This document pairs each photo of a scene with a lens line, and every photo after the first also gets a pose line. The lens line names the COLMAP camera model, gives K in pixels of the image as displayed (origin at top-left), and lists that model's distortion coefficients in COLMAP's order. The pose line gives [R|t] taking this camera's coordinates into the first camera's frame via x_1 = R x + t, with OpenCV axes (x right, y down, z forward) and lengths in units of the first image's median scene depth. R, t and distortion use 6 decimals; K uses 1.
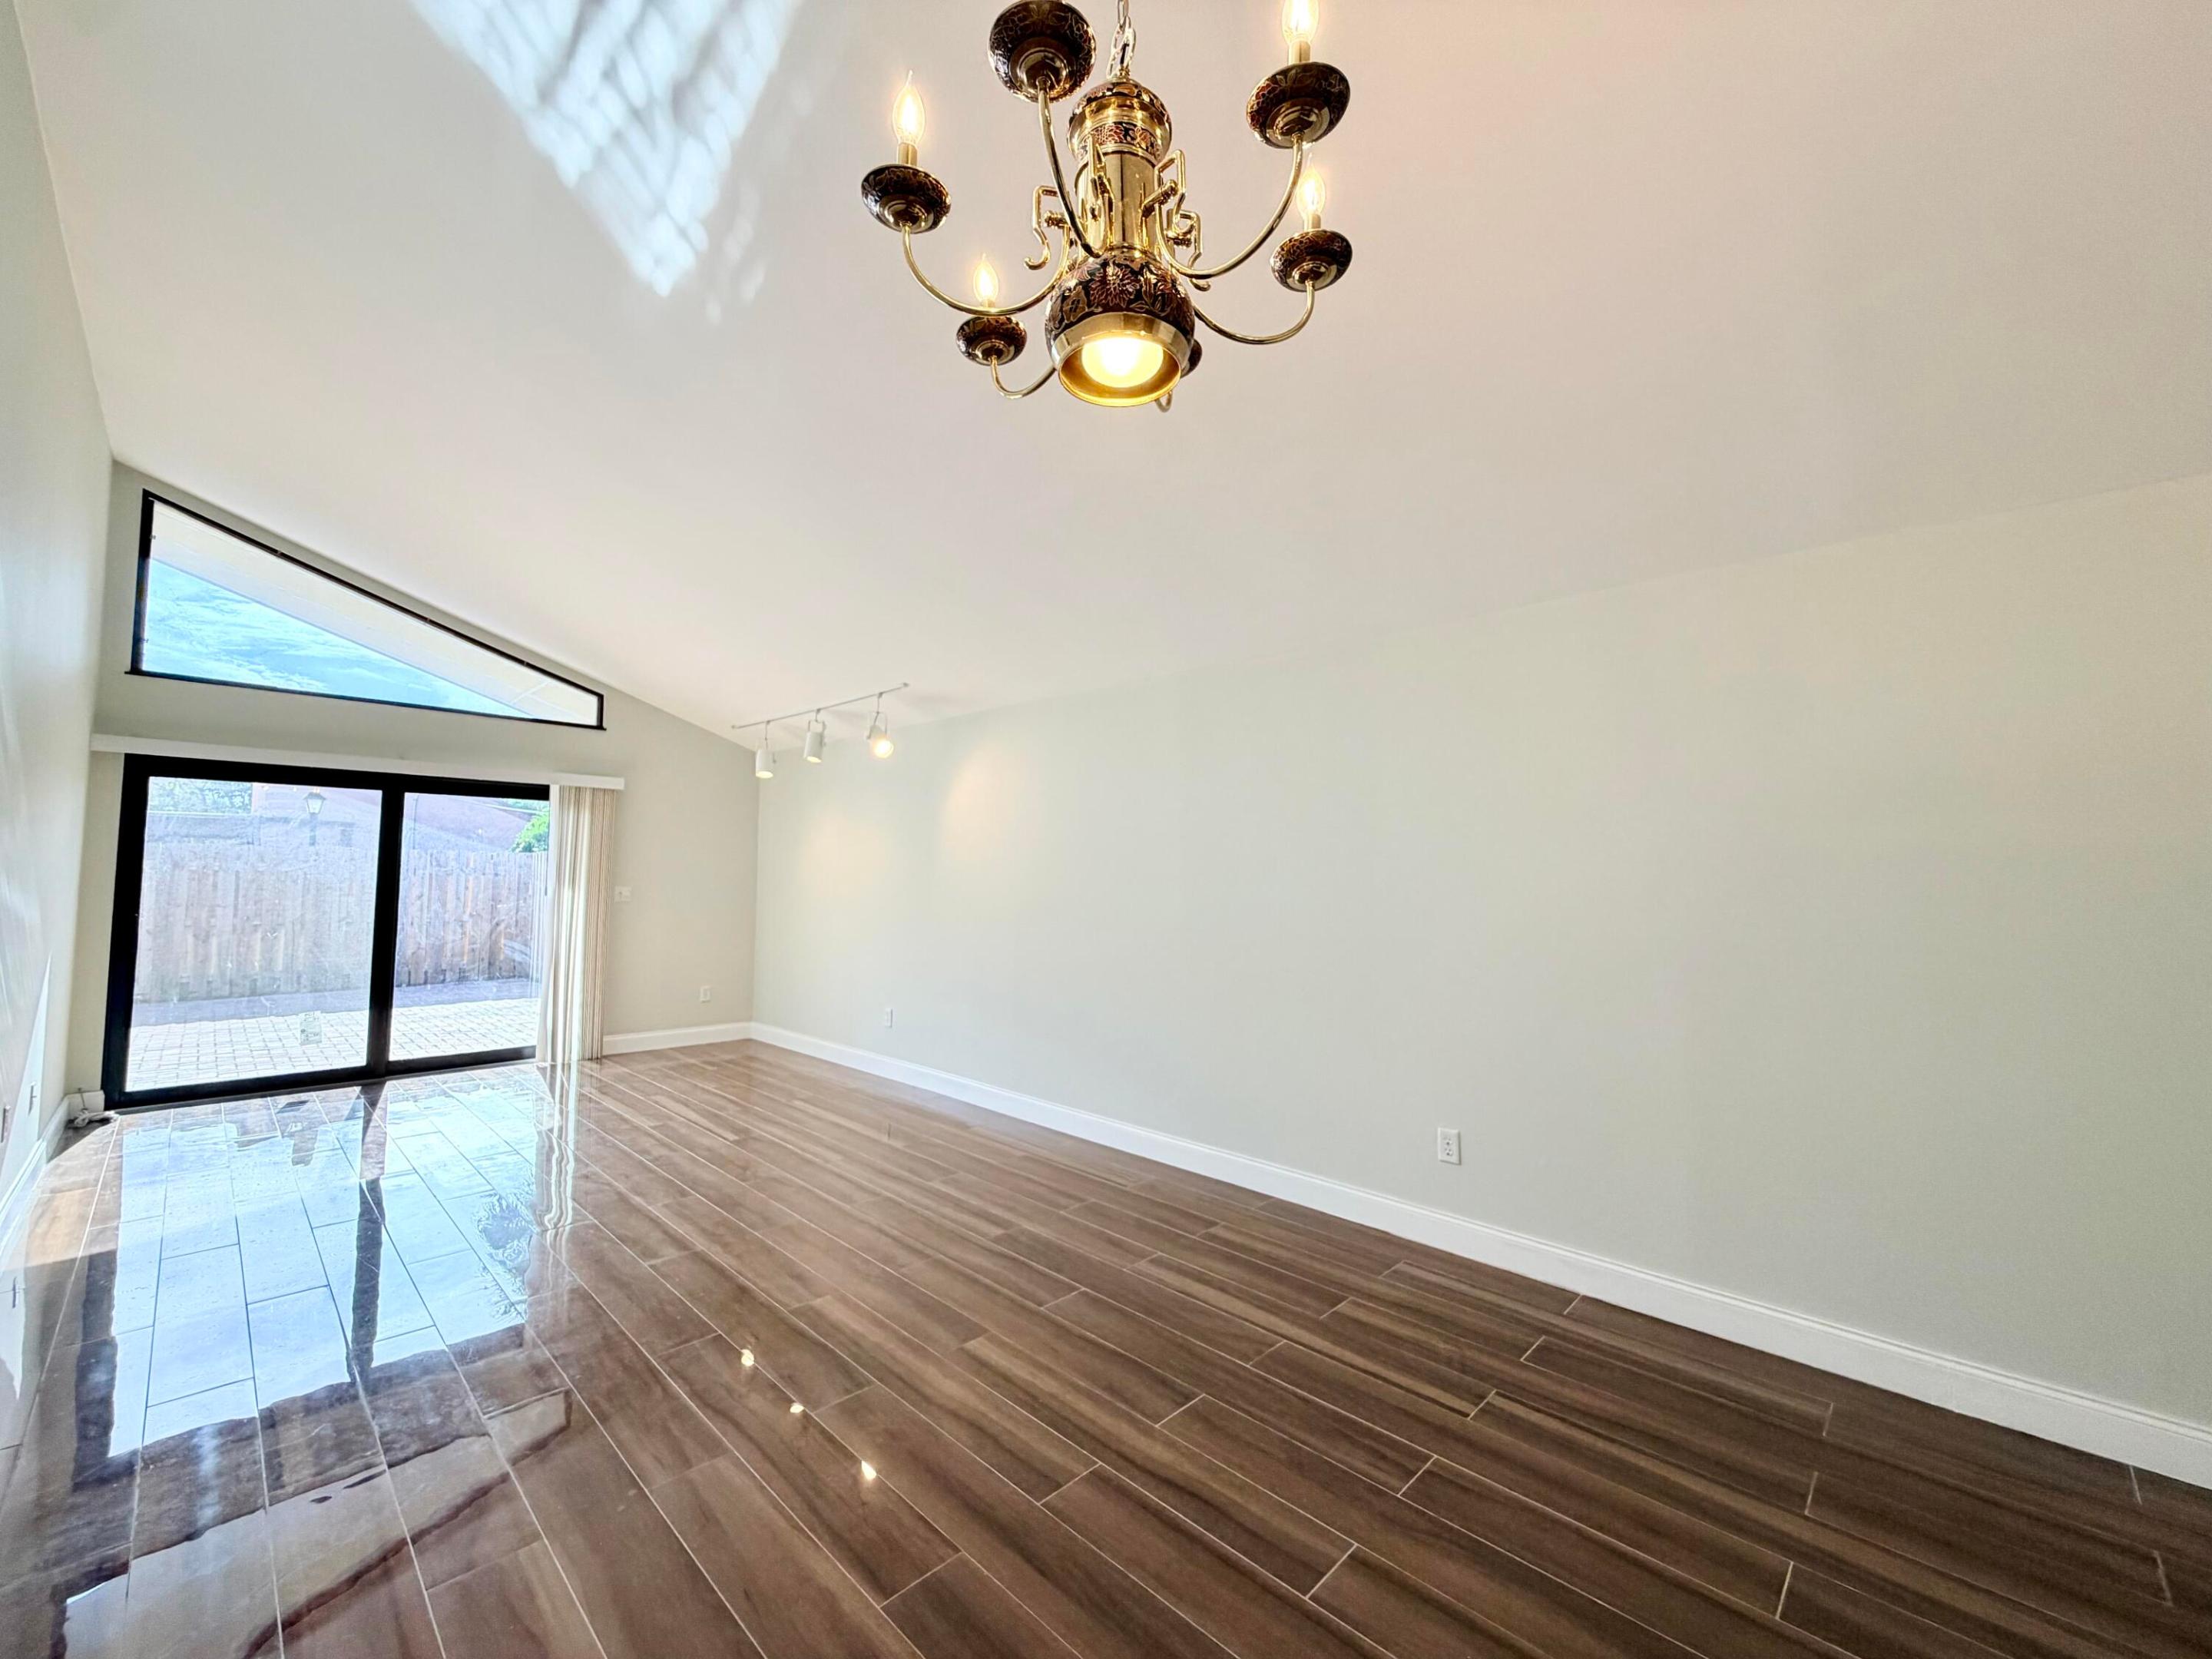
lens RADIAL K [[882.5, 0, 1098.5], [0, 882.5, 827.7], [0, 0, 1]] dist [0.000848, -0.000005]
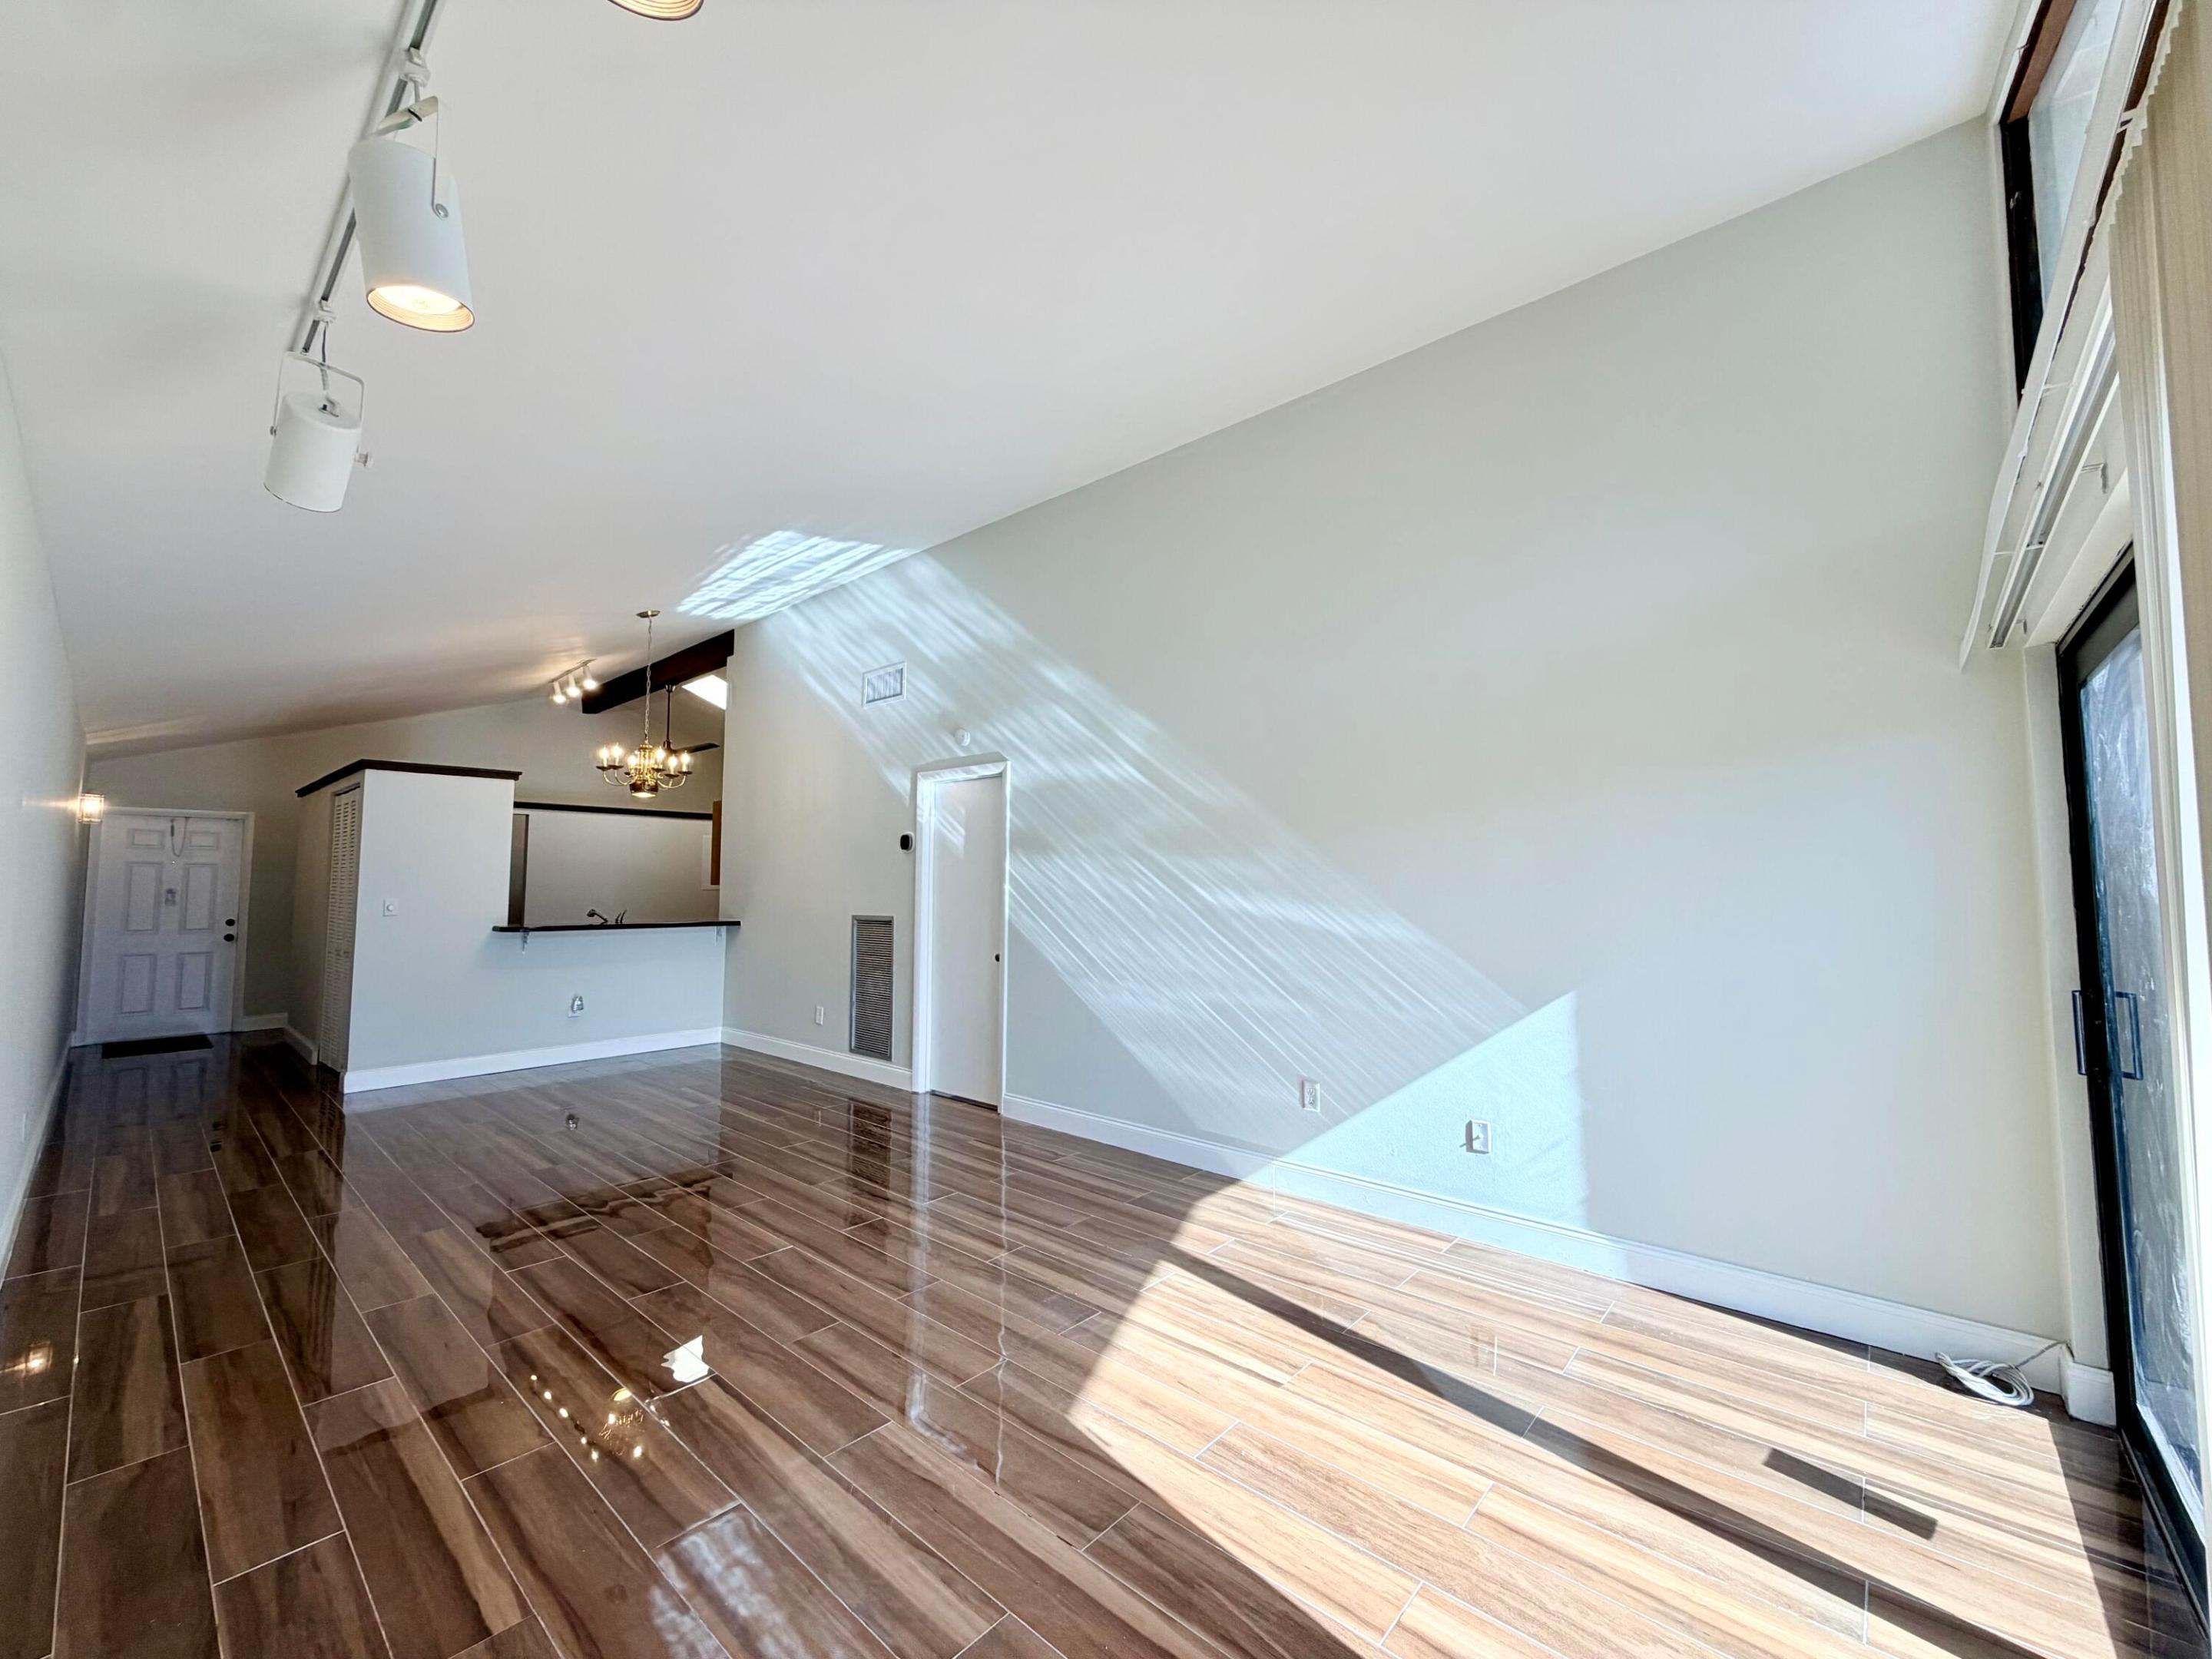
lens RADIAL K [[882.5, 0, 1093.4], [0, 882.5, 826.4], [0, 0, 1]] dist [0.000848, -0.000005]
pose [[-0.999217, -0.017578, -0.035454, -1.073596], [-0.012988, 0.991976, -0.125760, 0.146646], [0.037380, -0.125201, -0.991427, 2.711266]]
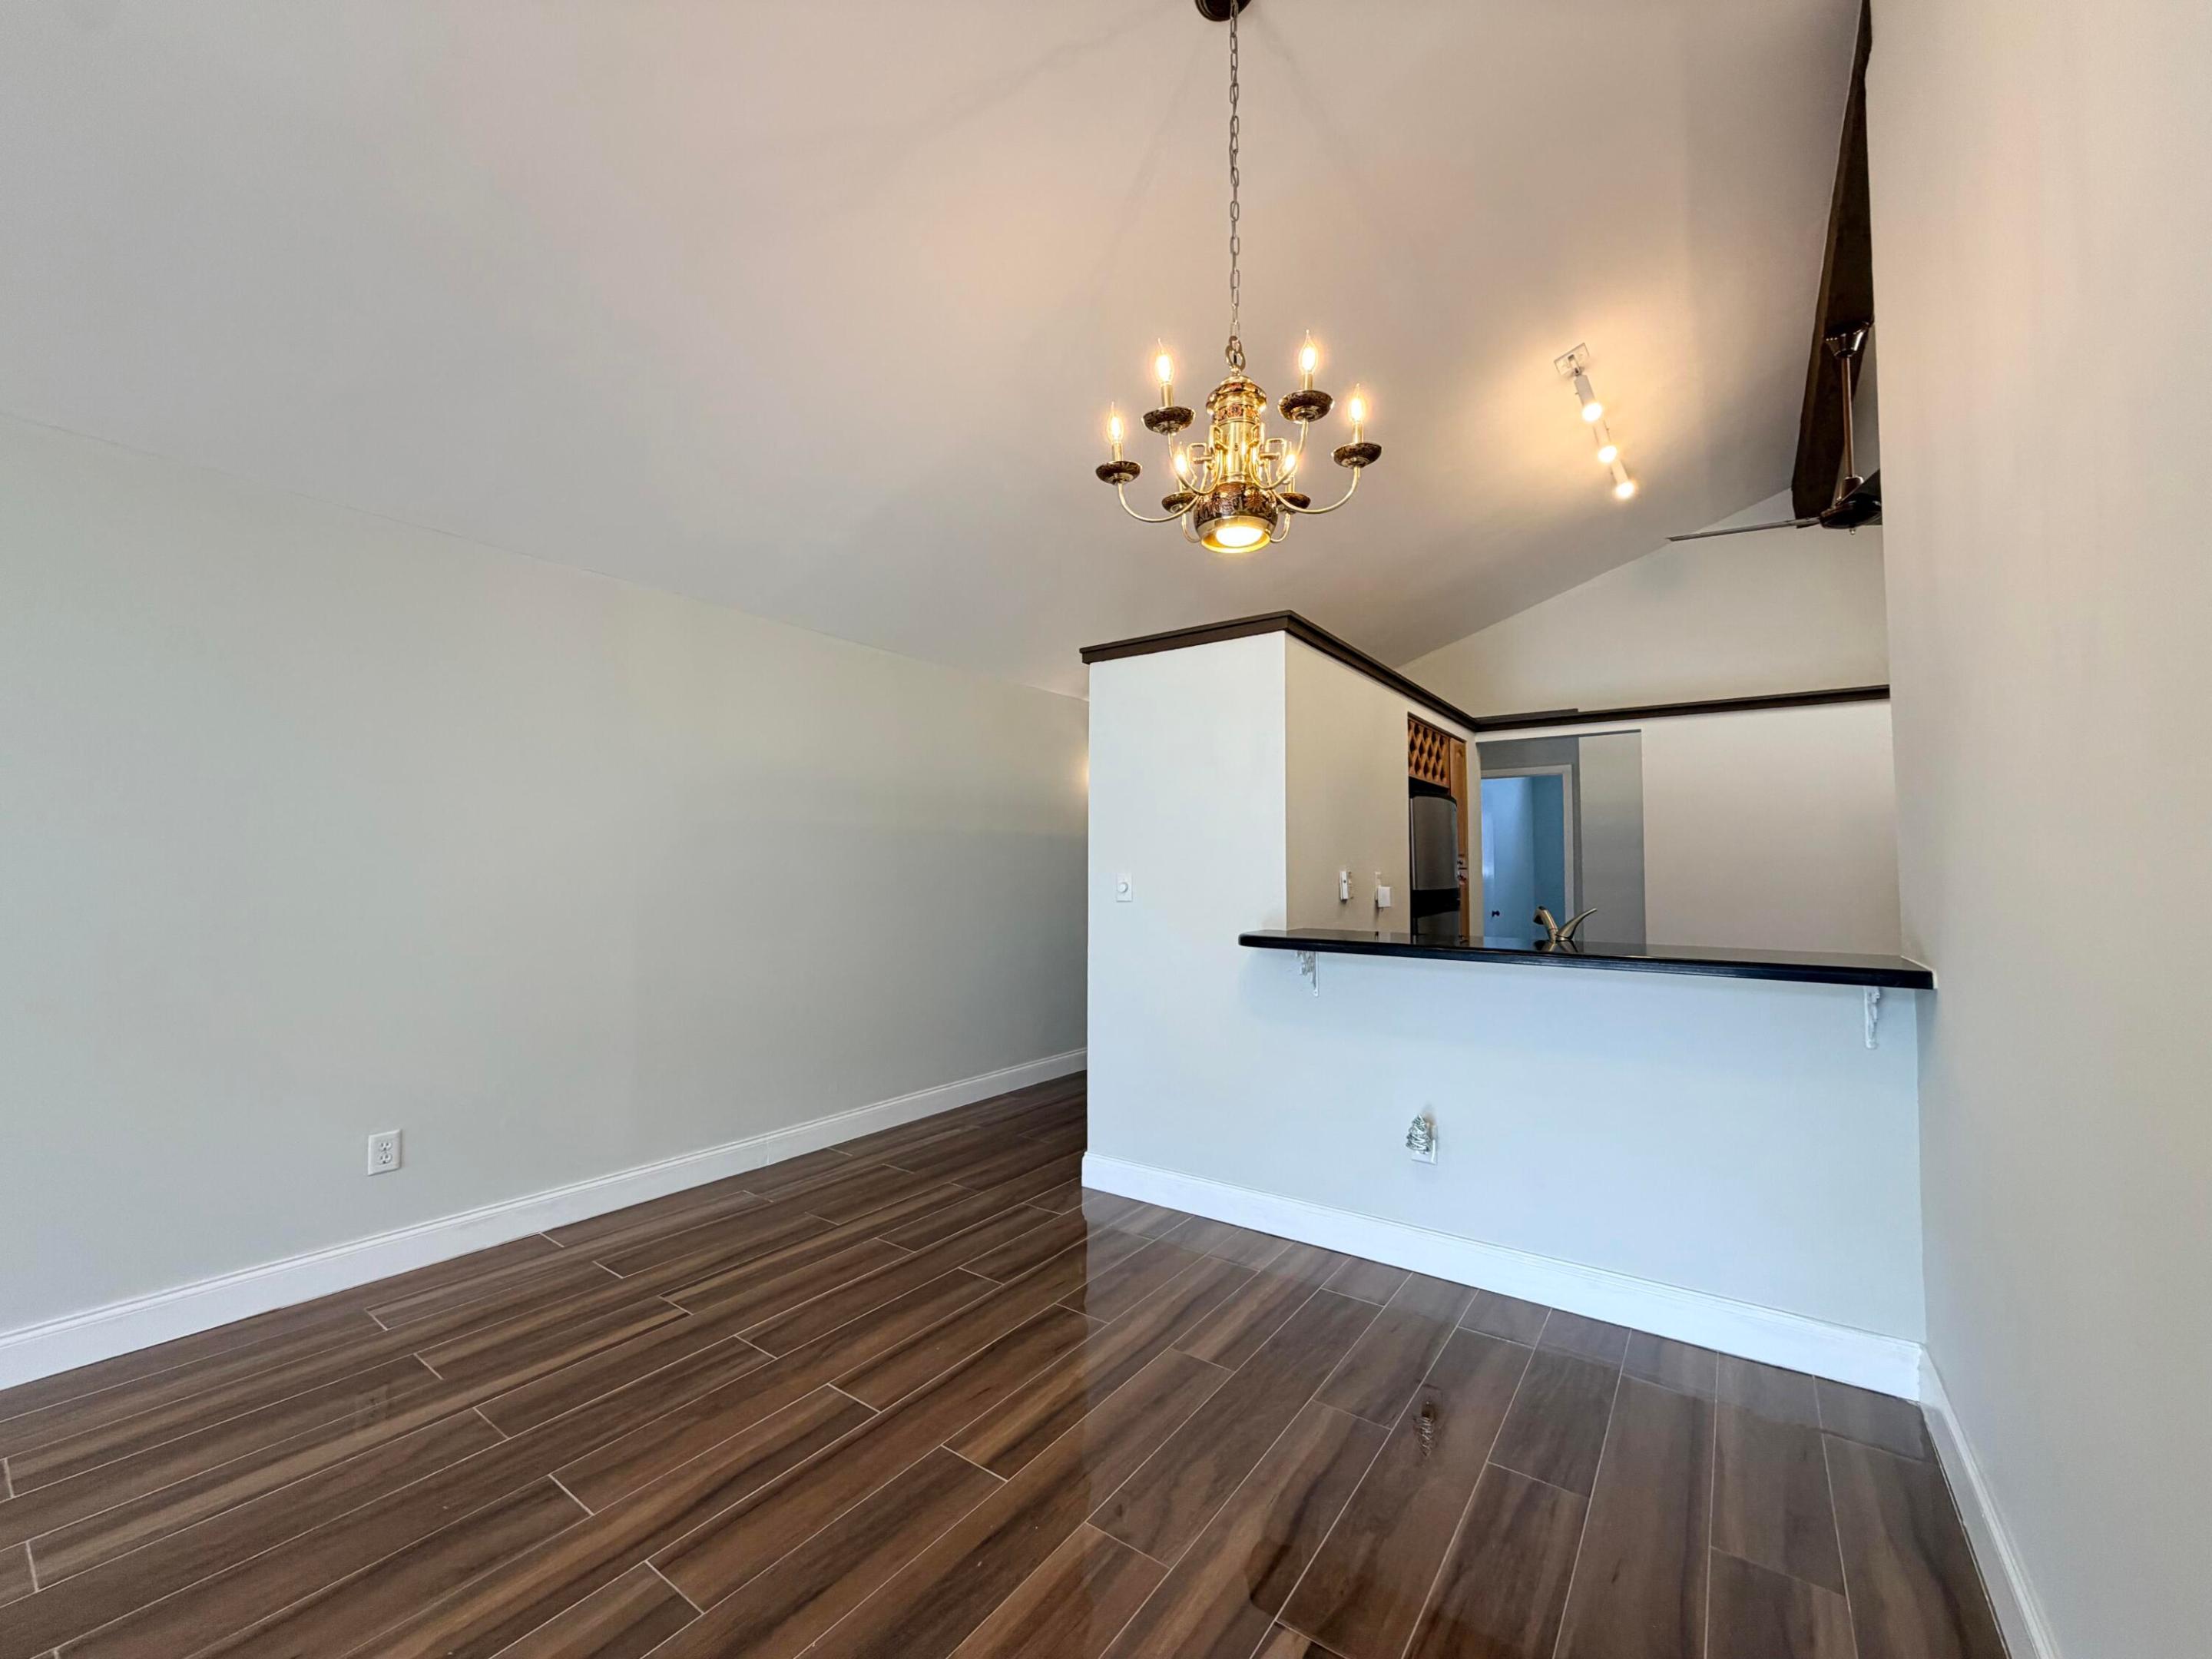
lens RADIAL K [[882.5, 0, 1106.0], [0, 882.5, 824.2], [0, 0, 1]] dist [0.000848, -0.000005]
pose [[-0.153847, 0.036172, 0.987432, -0.668772], [-0.065287, 0.996774, -0.046686, 0.057608], [-0.985935, -0.071649, -0.150989, 0.589601]]
